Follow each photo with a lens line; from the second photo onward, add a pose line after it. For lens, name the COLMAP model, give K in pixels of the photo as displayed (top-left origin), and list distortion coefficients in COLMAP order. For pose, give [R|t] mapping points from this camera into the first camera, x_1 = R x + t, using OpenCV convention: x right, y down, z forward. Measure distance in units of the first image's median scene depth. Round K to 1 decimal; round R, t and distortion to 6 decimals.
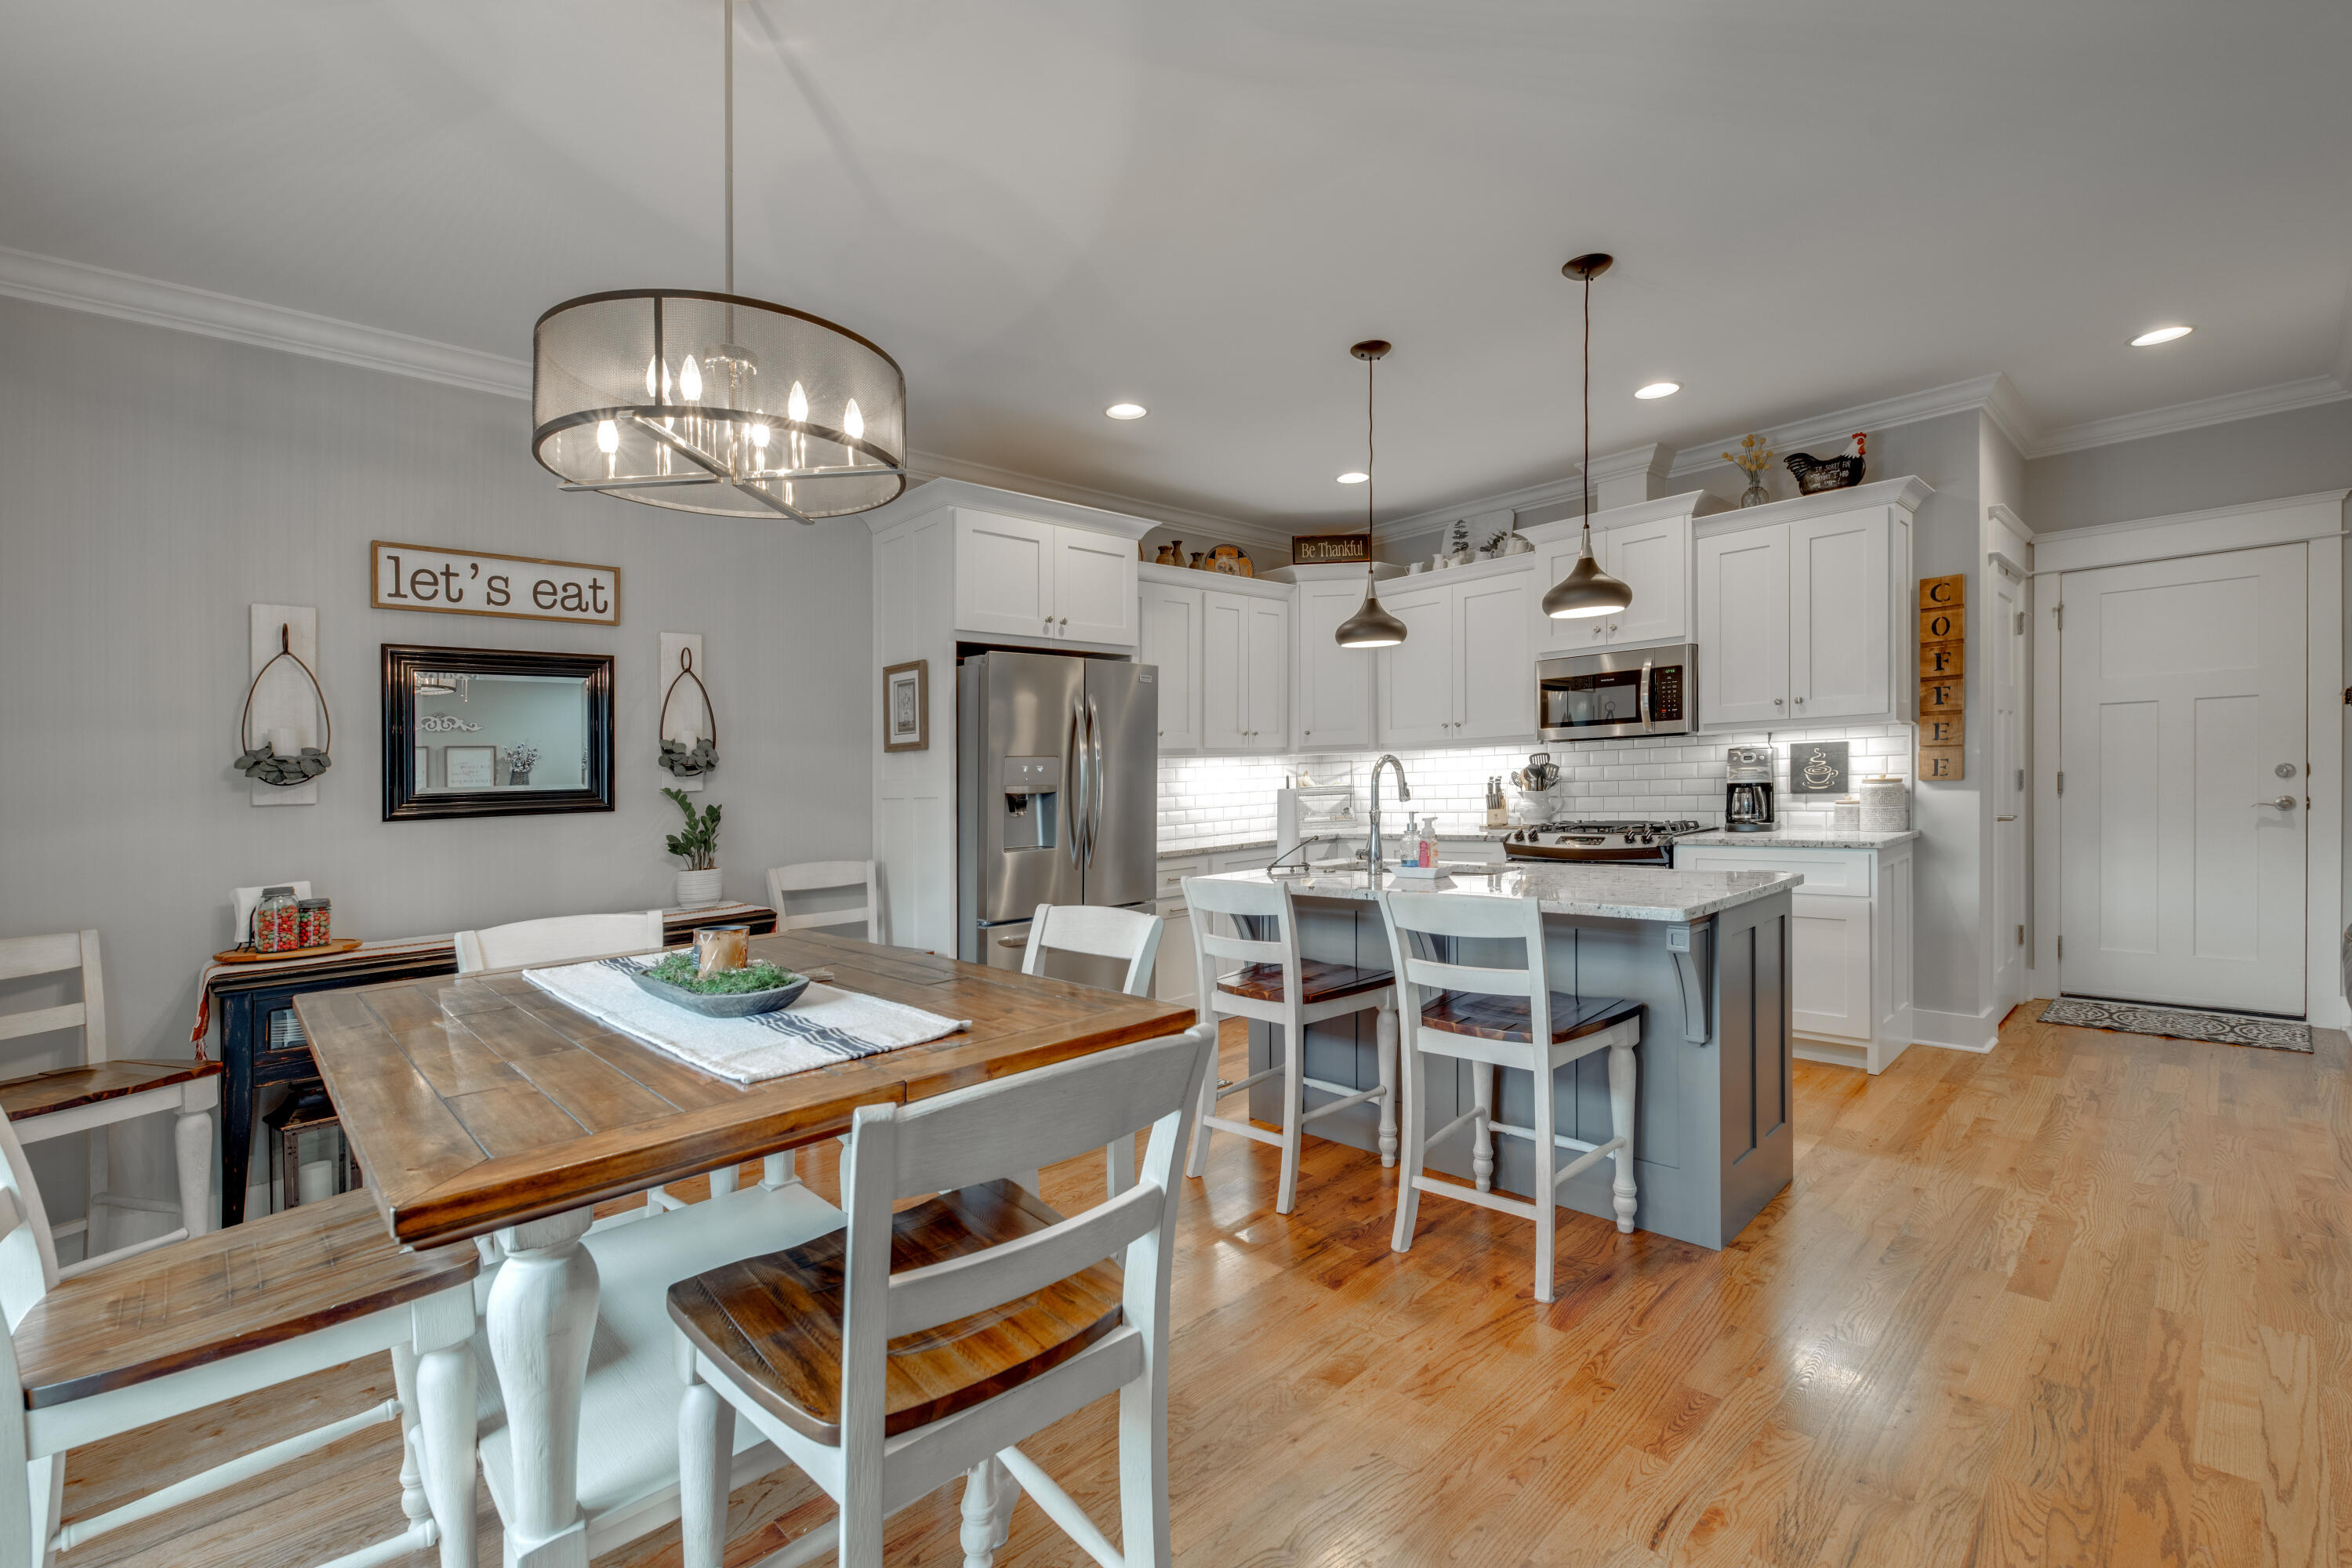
lens RADIAL K [[1018.0, 0, 1184.3], [0, 1018.0, 797.1], [0, 0, 1]] dist [0.017464, -0.003082]
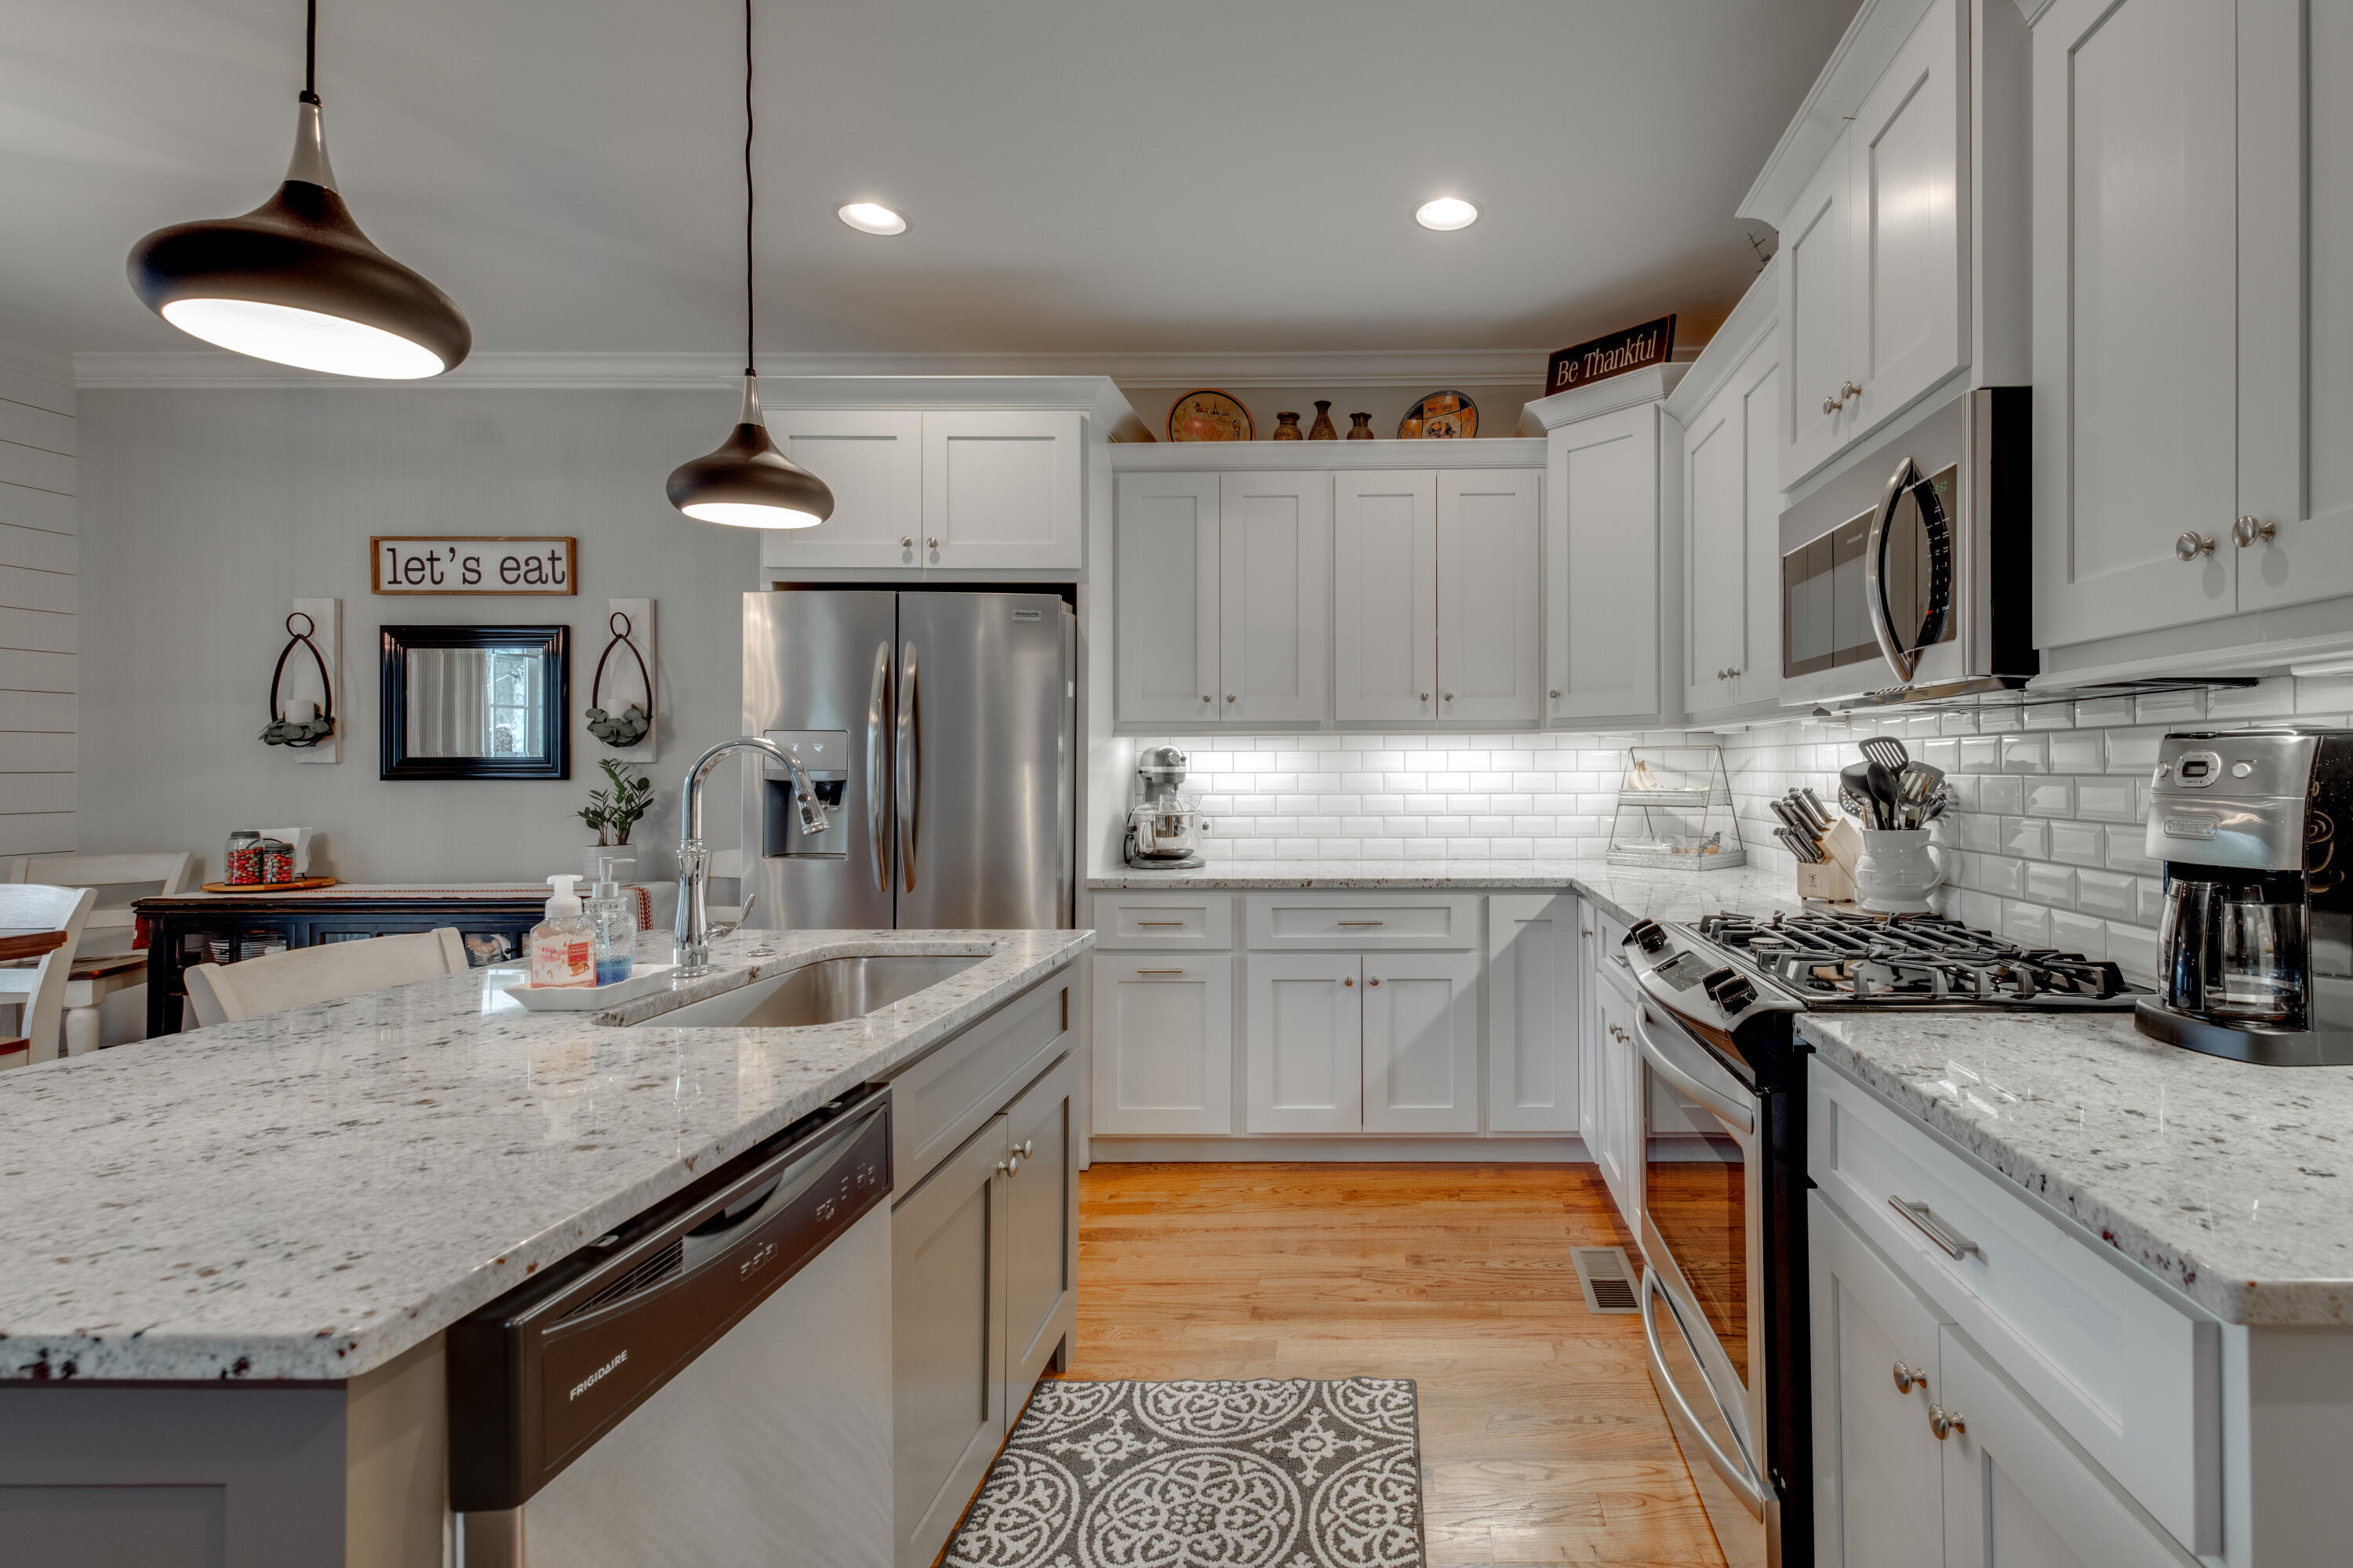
lens RADIAL K [[1073.7, 0, 1196.4], [0, 1073.7, 754.4], [0, 0, 1]] dist [0.013649, 0.001287]
pose [[0.708312, 0.028108, -0.705339, 0.532802], [-0.038643, 0.999253, 0.001014, -0.030396], [0.704841, 0.026538, 0.708869, 0.578988]]
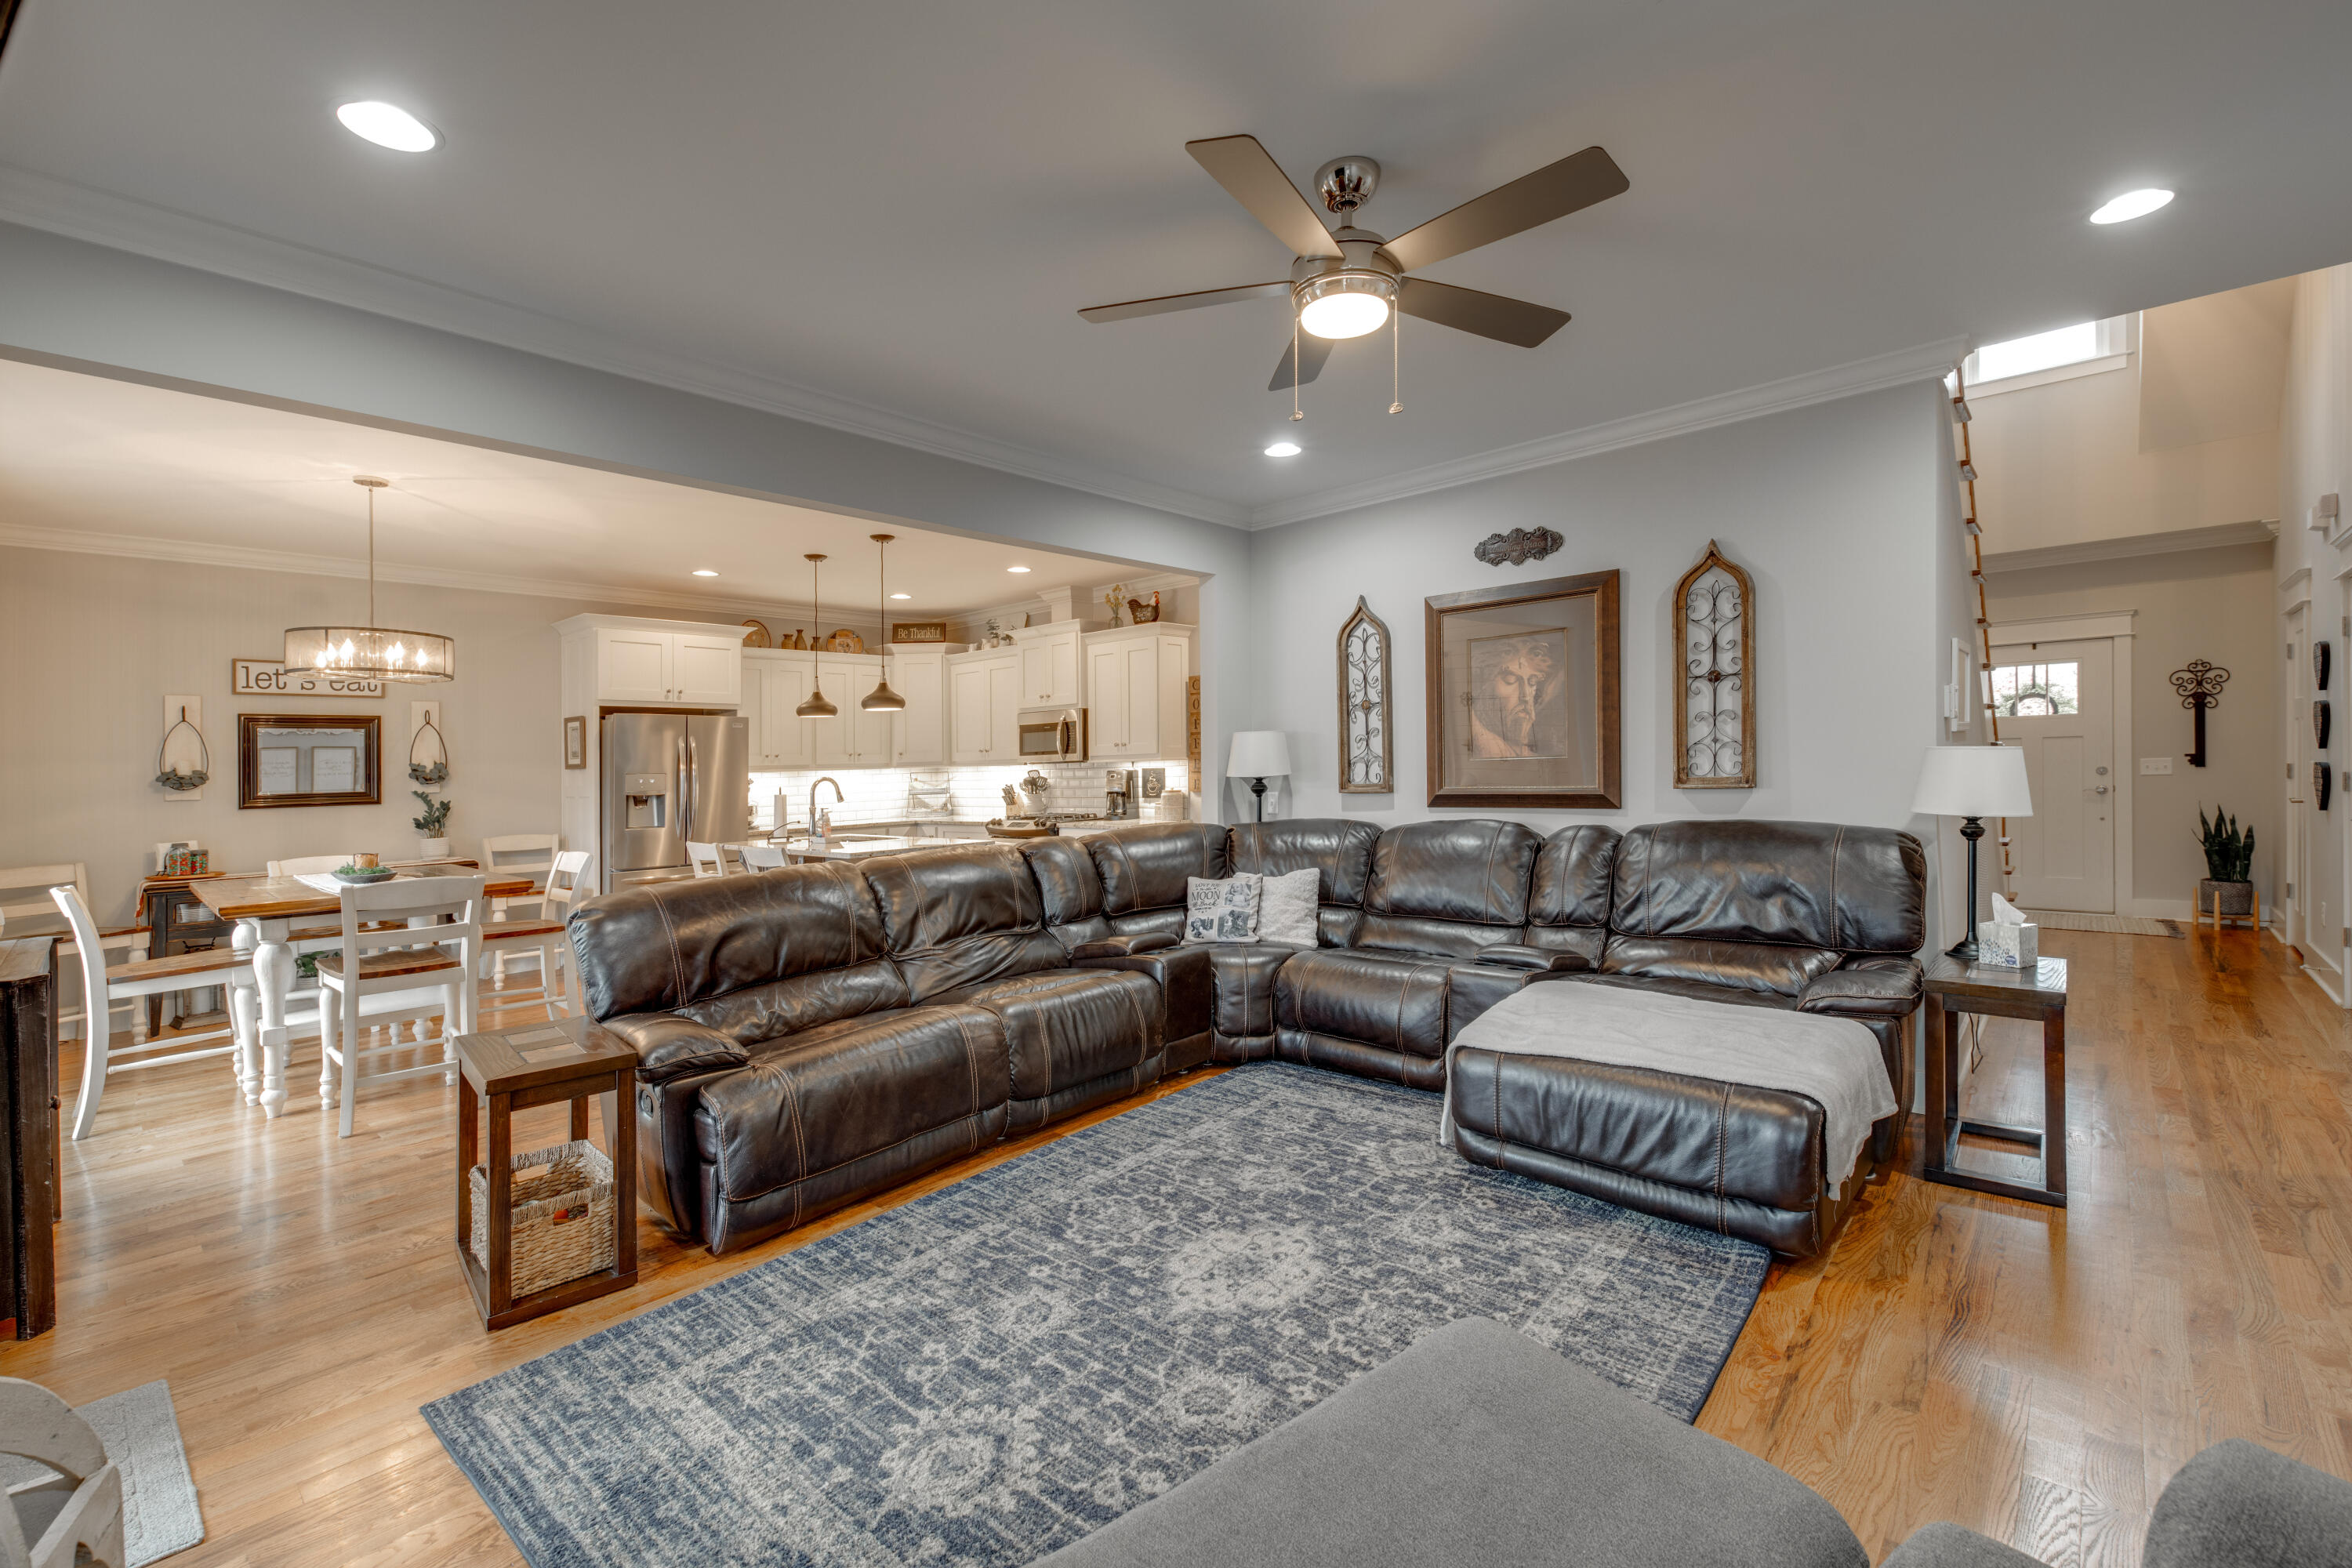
lens RADIAL K [[1018.0, 0, 1197.7], [0, 1018.0, 794.5], [0, 0, 1]] dist [0.017464, -0.003082]
pose [[0.997799, 0.008522, 0.065756, 0.612732], [-0.009035, 0.999931, 0.007507, -0.024130], [-0.065688, -0.008084, 0.997807, -0.721096]]
